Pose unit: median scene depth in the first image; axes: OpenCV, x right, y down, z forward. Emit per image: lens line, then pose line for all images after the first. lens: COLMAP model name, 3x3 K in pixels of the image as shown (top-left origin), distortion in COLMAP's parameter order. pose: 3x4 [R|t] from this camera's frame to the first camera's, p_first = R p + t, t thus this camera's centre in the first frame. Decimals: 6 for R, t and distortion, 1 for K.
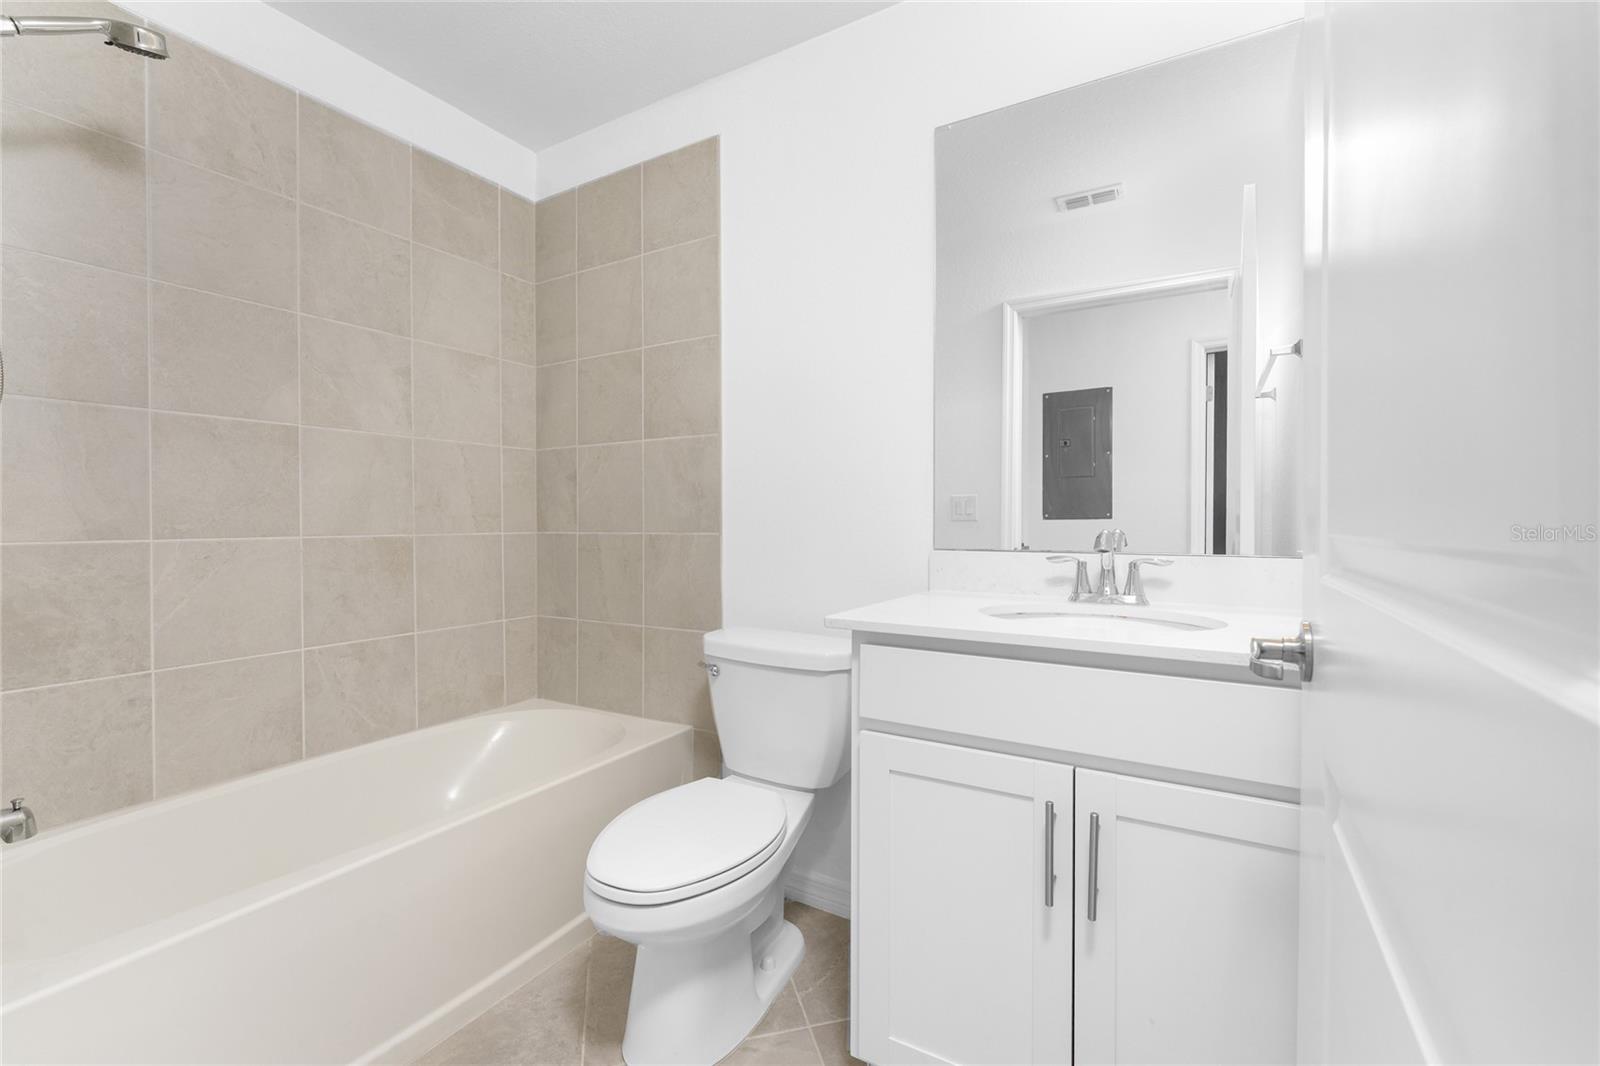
lens RADIAL K [[685.0, 0, 801.9], [0, 685.0, 530.1], [0, 0, 1]] dist [-0.001540, -0.000426]
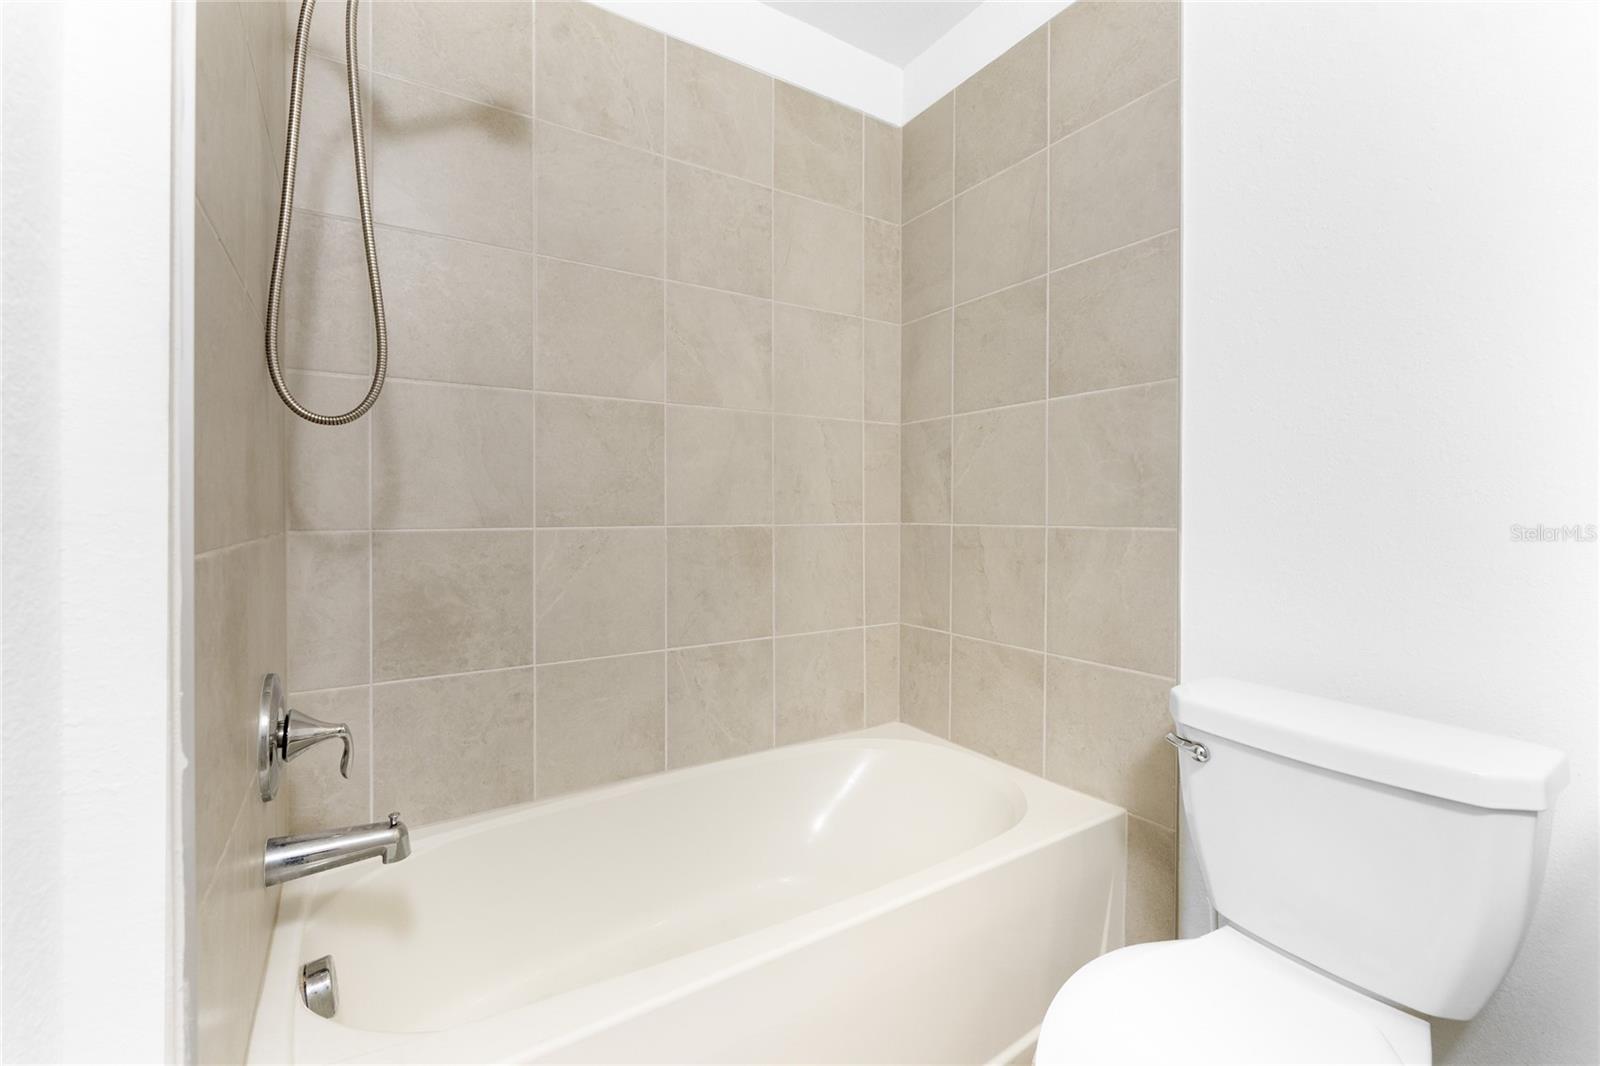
lens RADIAL K [[670.9, 0, 792.8], [0, 670.9, 533.9], [0, 0, 1]] dist [-0.000892, -0.000331]
pose [[0.888332, 0.019505, -0.458787, -0.154822], [-0.009591, 0.999668, 0.023931, -0.002303], [0.459101, -0.016859, 0.888224, 0.256688]]
